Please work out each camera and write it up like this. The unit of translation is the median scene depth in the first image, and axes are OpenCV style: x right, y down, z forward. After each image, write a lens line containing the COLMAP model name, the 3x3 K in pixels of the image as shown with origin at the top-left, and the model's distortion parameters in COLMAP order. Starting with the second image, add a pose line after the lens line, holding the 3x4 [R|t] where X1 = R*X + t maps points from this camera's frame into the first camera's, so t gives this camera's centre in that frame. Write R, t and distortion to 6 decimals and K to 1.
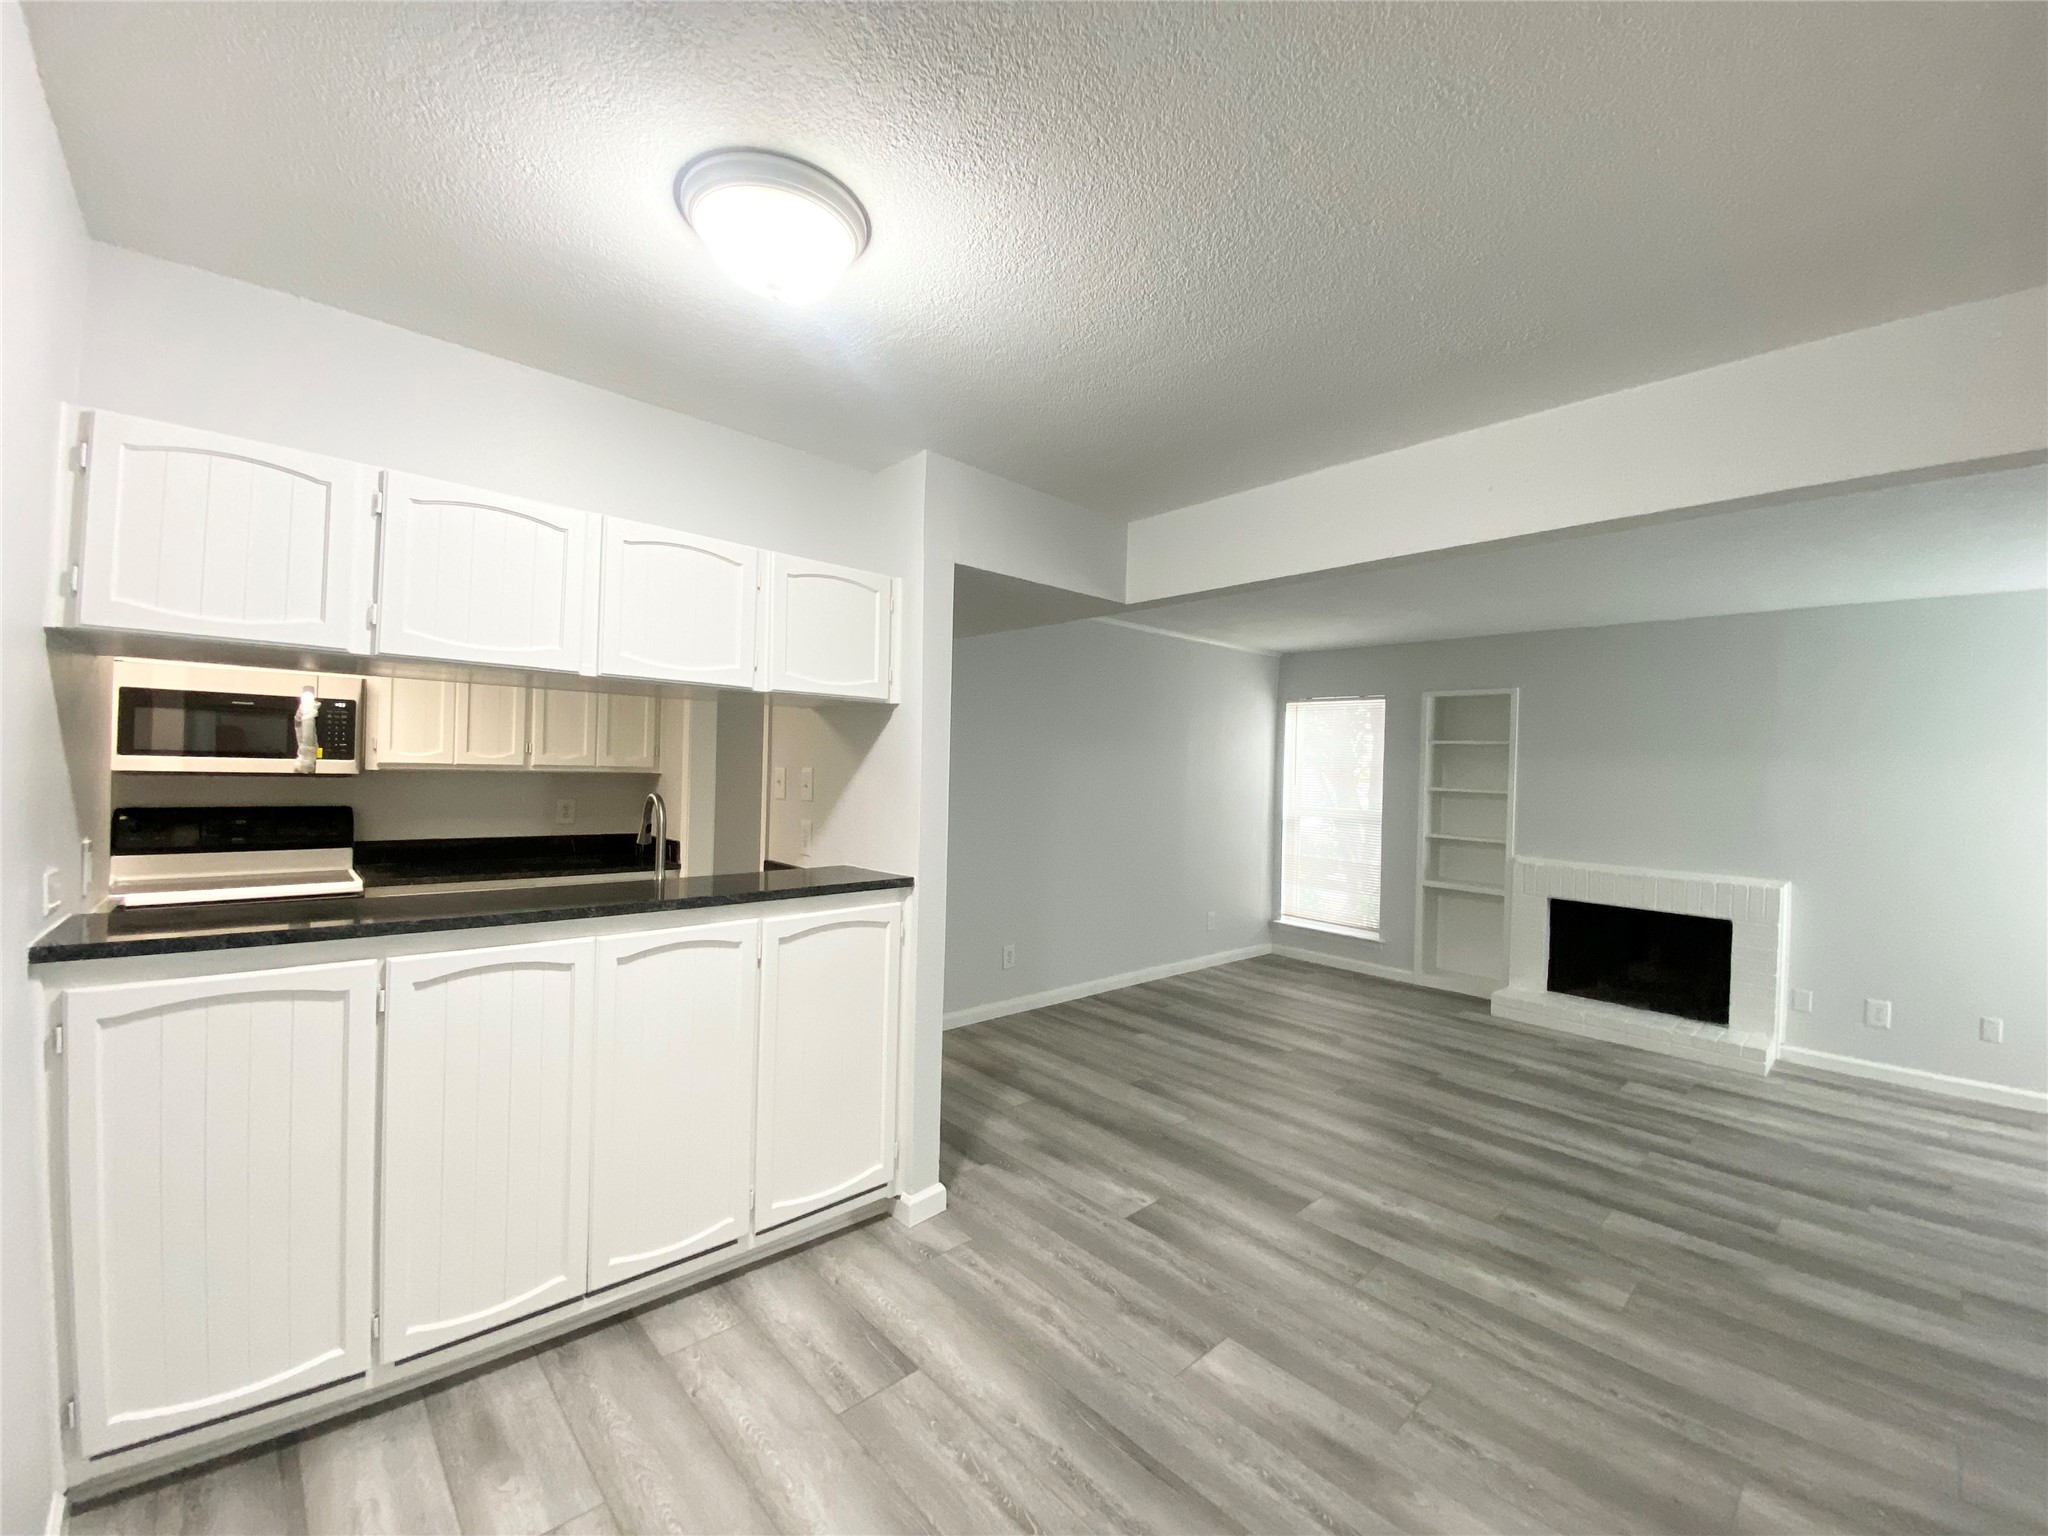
lens RADIAL K [[831.5, 0, 1026.5], [0, 831.5, 767.1], [0, 0, 1]] dist [0.011102, -0.015298]
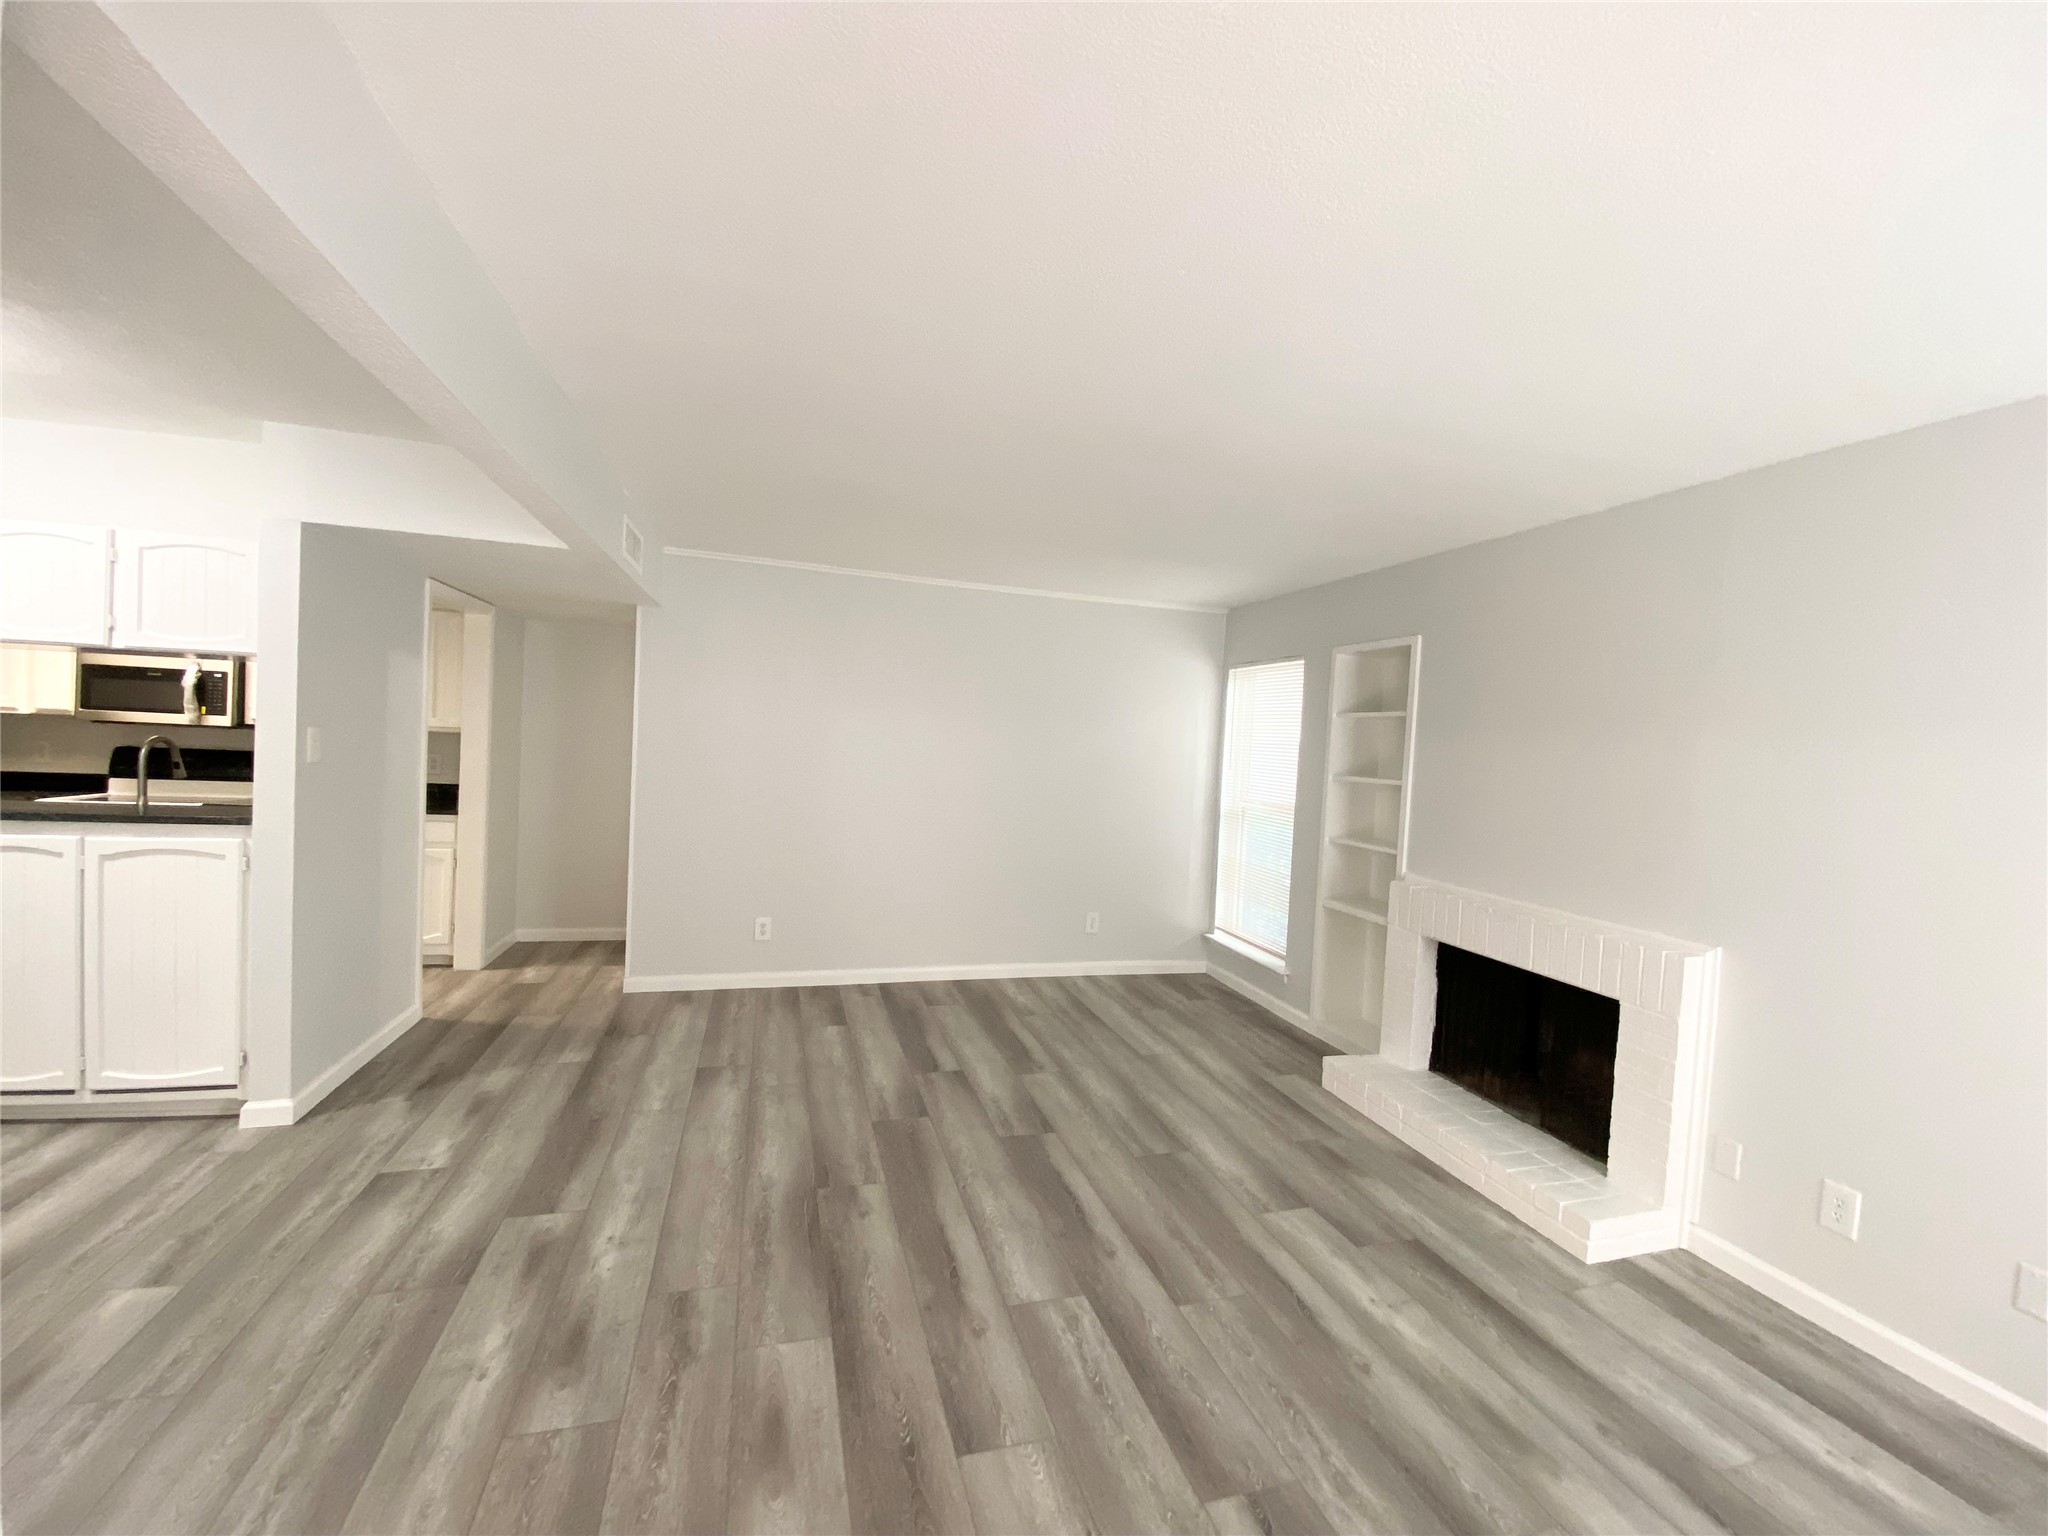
lens RADIAL K [[831.5, 0, 1029.2], [0, 831.5, 776.9], [0, 0, 1]] dist [0.011102, -0.015298]
pose [[0.898541, 0.034909, -0.437498, 0.834244], [-0.024774, 0.999277, 0.028852, 0.016858], [0.438189, -0.015086, 0.898756, 0.313573]]
